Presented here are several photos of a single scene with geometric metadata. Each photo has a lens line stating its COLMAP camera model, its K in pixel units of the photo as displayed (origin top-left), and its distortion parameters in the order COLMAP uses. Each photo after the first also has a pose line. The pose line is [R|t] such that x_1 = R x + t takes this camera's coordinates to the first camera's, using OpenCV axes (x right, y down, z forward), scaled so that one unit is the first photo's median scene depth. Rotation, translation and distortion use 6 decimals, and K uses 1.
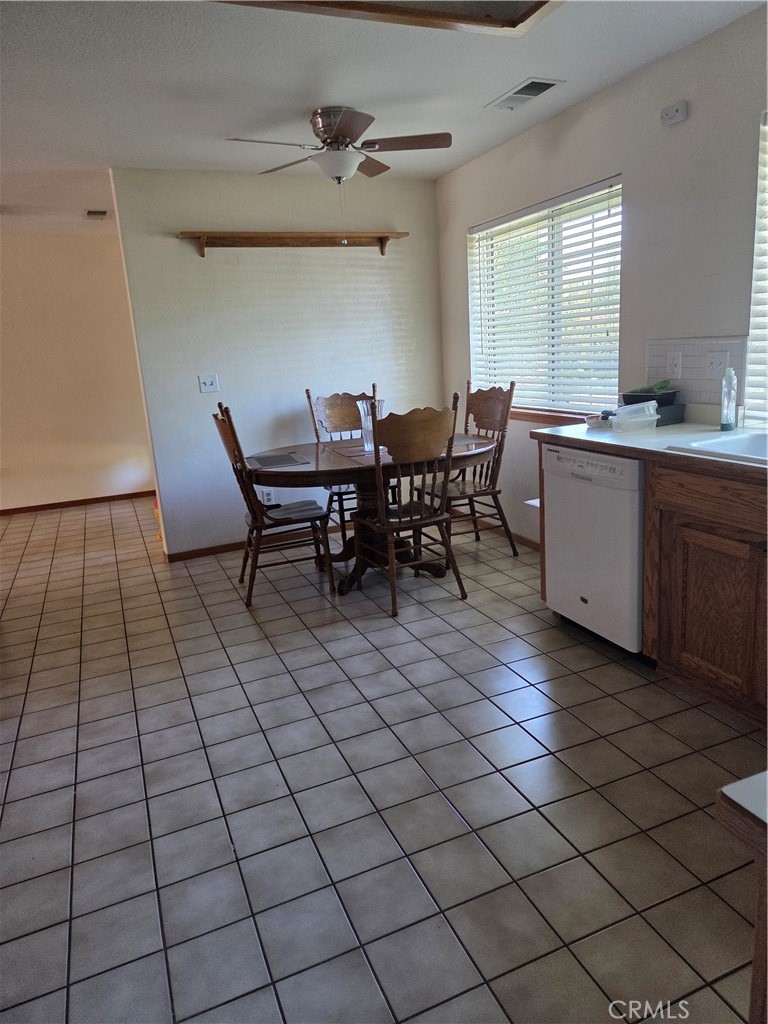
lens RADIAL K [[690.2, 0, 384.0], [0, 690.2, 512.0], [0, 0, 1]] dist [0.062142, -0.052449]
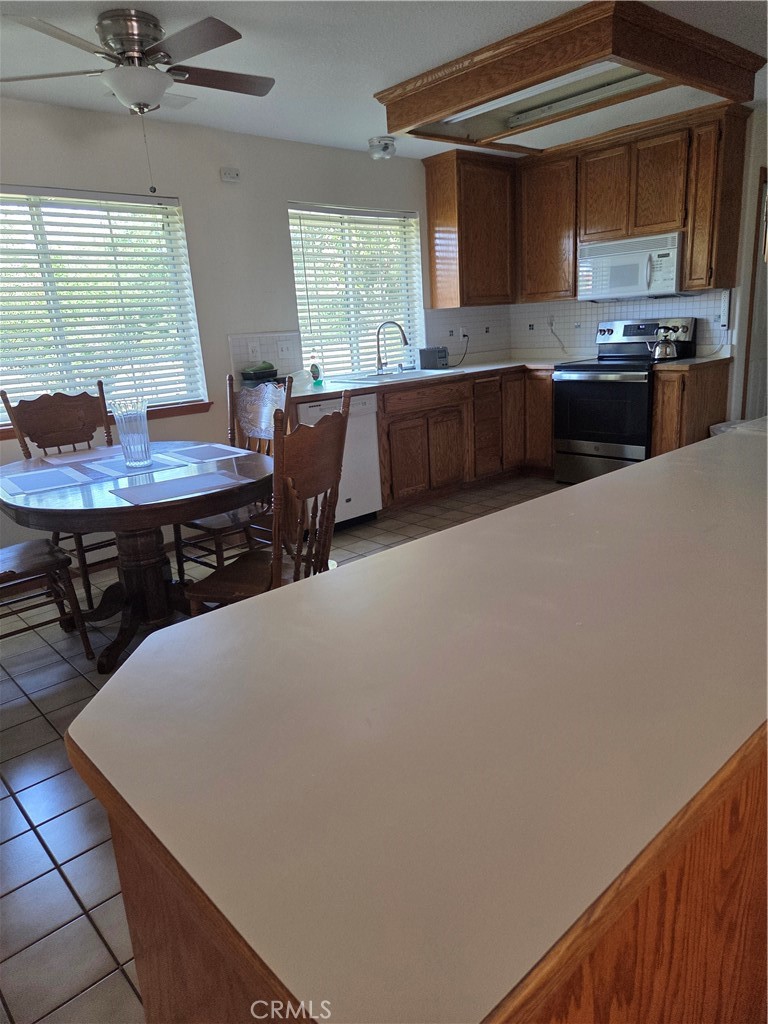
lens RADIAL K [[690.2, 0, 384.0], [0, 690.2, 512.0], [0, 0, 1]] dist [0.062142, -0.052449]
pose [[-0.321019, -0.175964, 0.930582, -1.040365], [0.294027, 0.915518, 0.274545, -0.217083], [-0.900275, 0.361751, -0.242160, 1.200517]]
